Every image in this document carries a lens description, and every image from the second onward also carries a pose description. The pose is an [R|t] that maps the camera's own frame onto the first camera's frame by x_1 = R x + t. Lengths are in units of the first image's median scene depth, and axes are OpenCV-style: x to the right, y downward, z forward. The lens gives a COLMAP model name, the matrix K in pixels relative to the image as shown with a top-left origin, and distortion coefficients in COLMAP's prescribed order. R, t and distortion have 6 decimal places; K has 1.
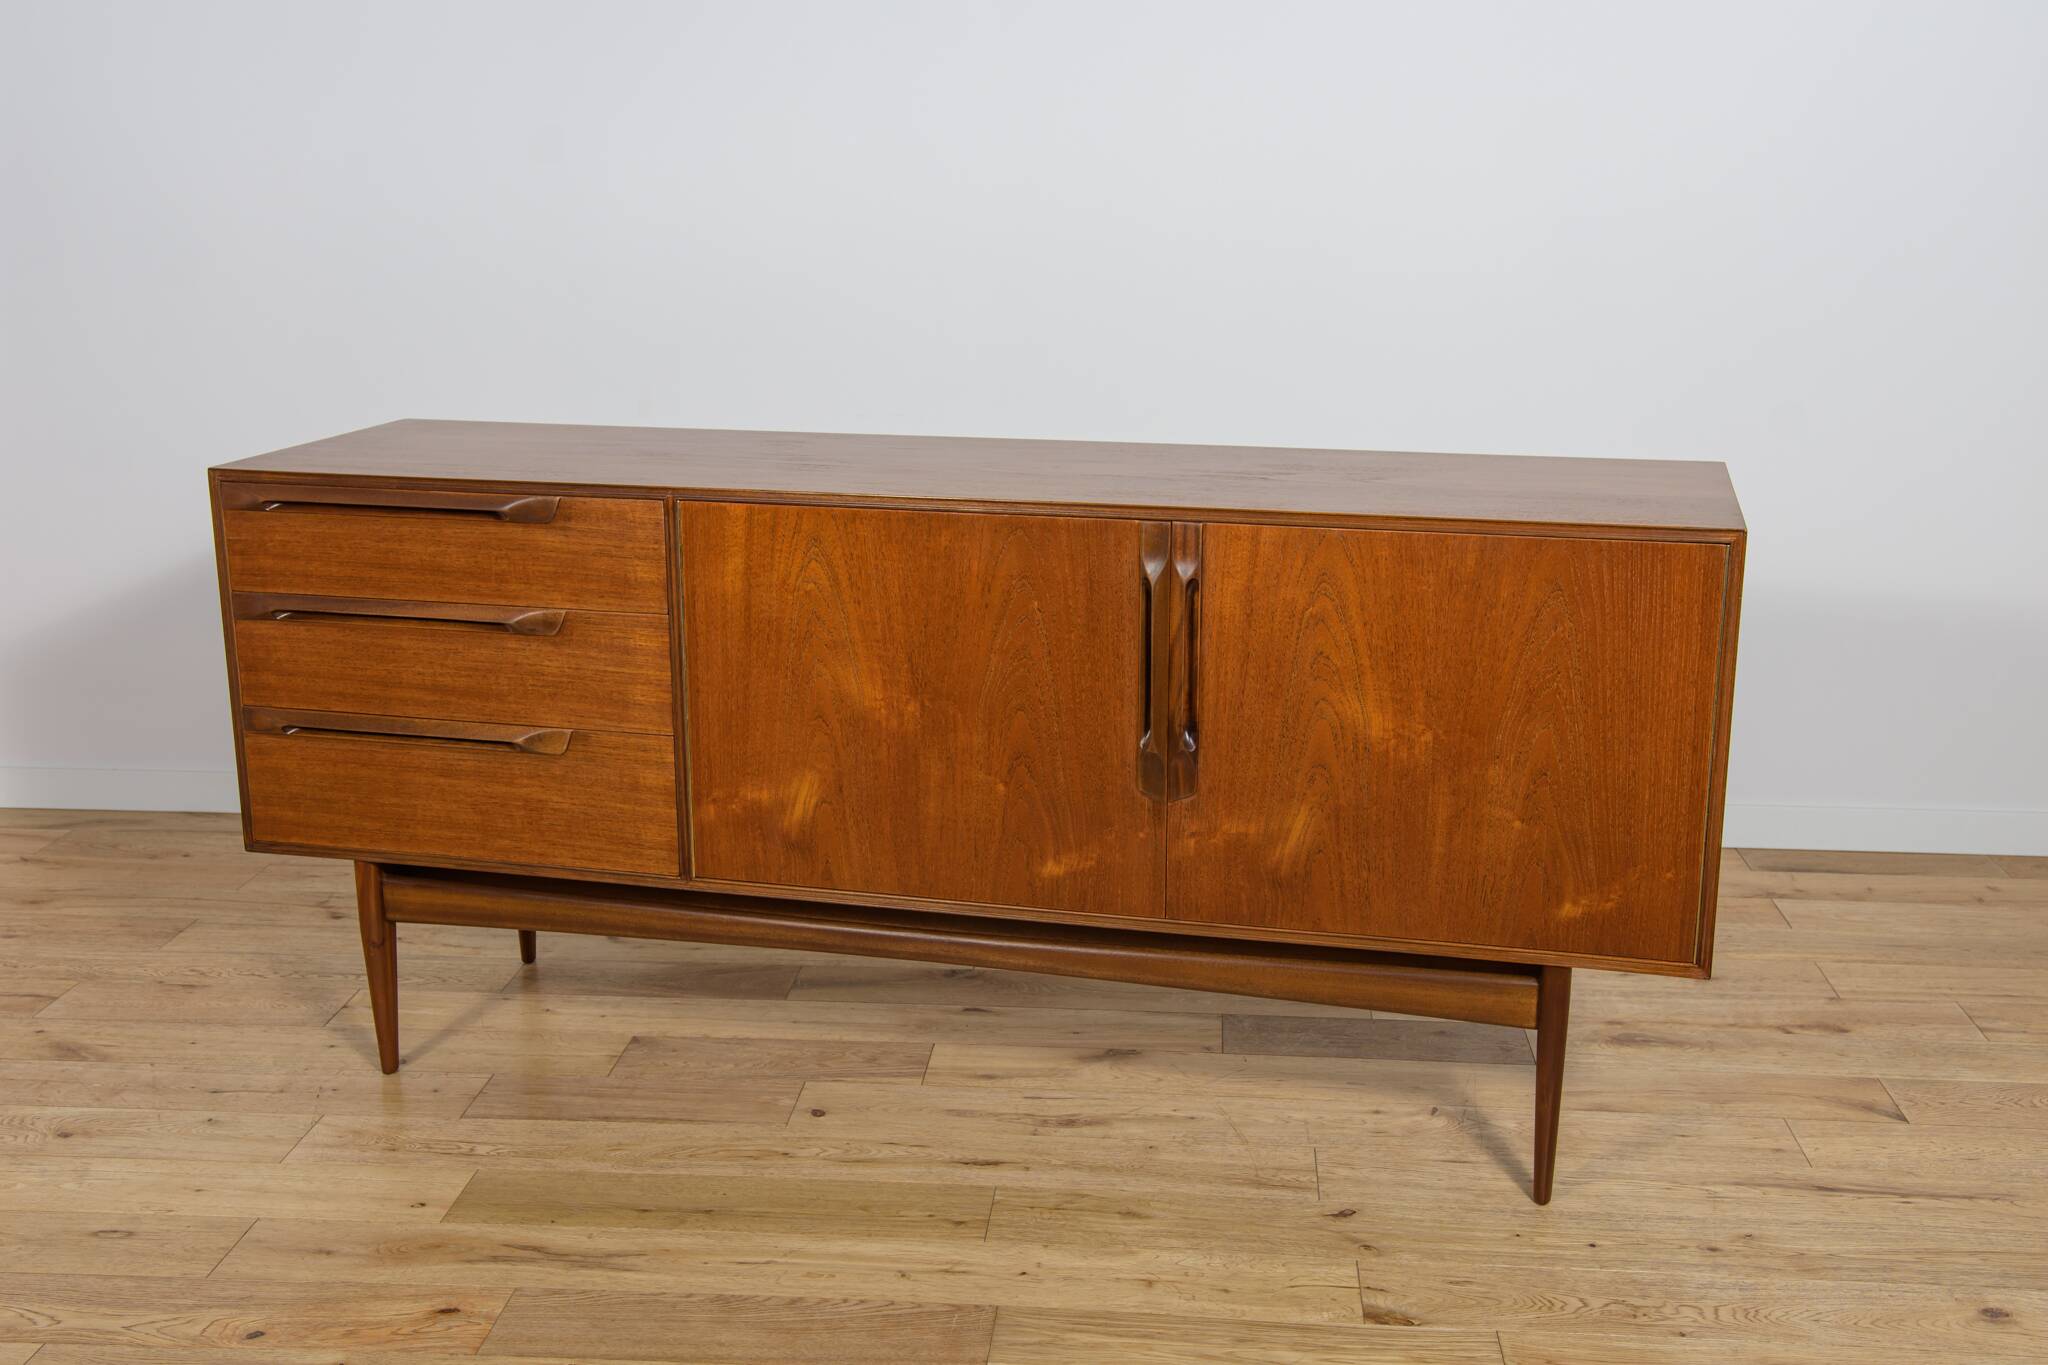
lens RADIAL K [[2218.4, 0, 1034.2], [0, 2218.4, 691.1], [0, 0, 1]] dist [0.030796, 0.000000]
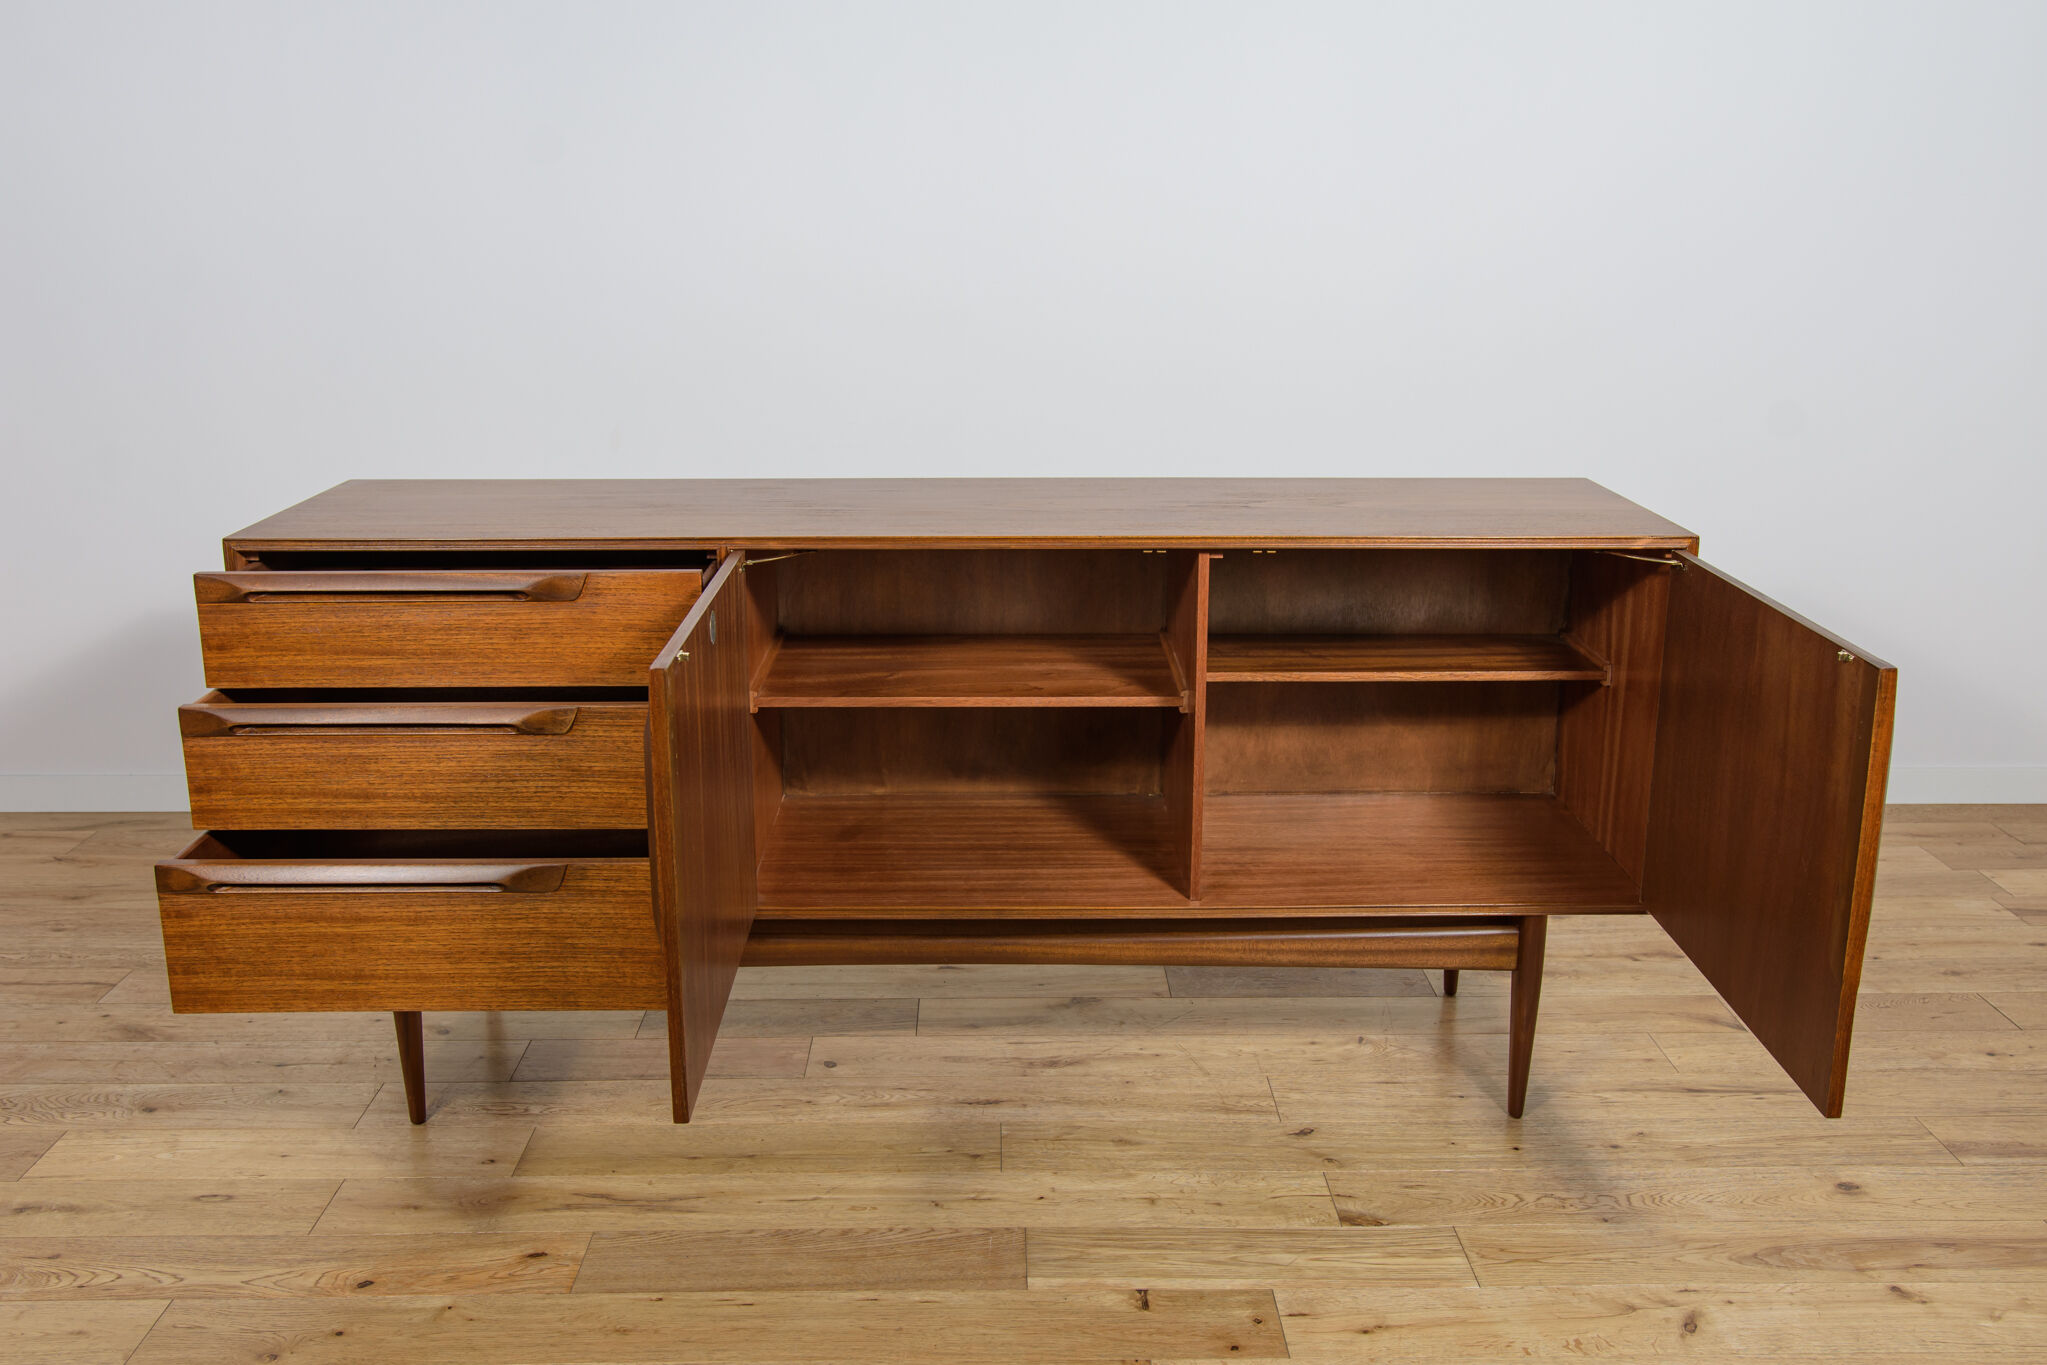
lens RADIAL K [[1923.1, 0, 1038.5], [0, 1923.1, 687.5], [0, 0, 1]] dist [-0.021697, 0.000000]
pose [[0.994541, -0.022270, 0.101939, -0.093662], [0.021855, 0.999748, 0.005181, -0.005411], [-0.102028, -0.002925, 0.994777, 0.016695]]
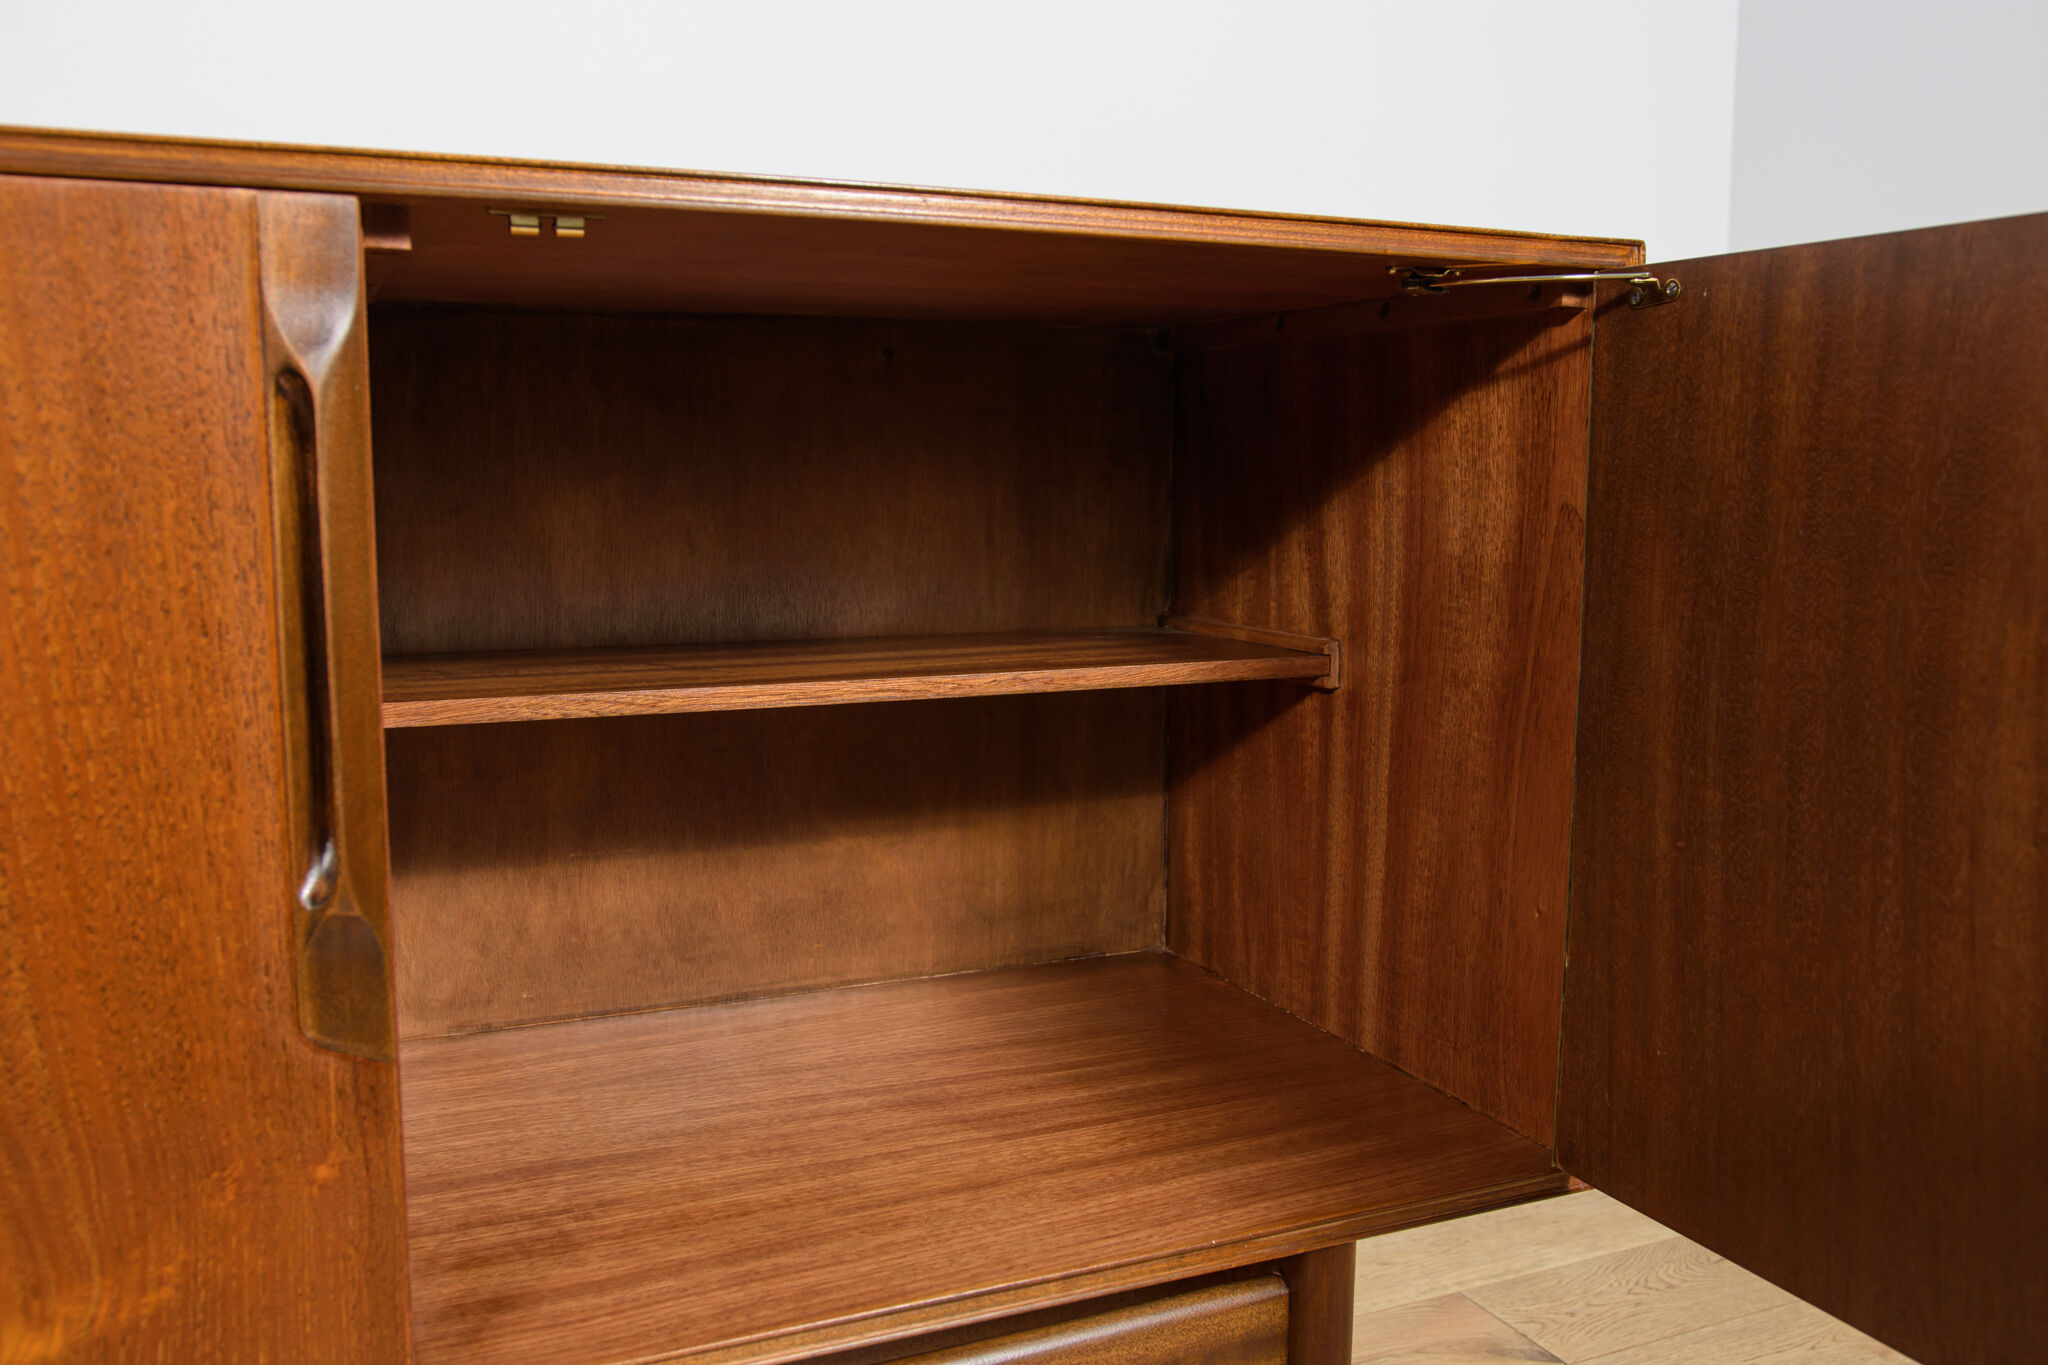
lens RADIAL K [[1756.3, 0, 1031.7], [0, 1756.3, 695.7], [0, 0, 1]] dist [-0.049596, 0.038161]
pose [[0.874313, -0.059045, 0.481758, 0.041582], [0.117845, 0.988696, -0.092693, 0.038633], [-0.470839, 0.137815, 0.871388, 0.665425]]
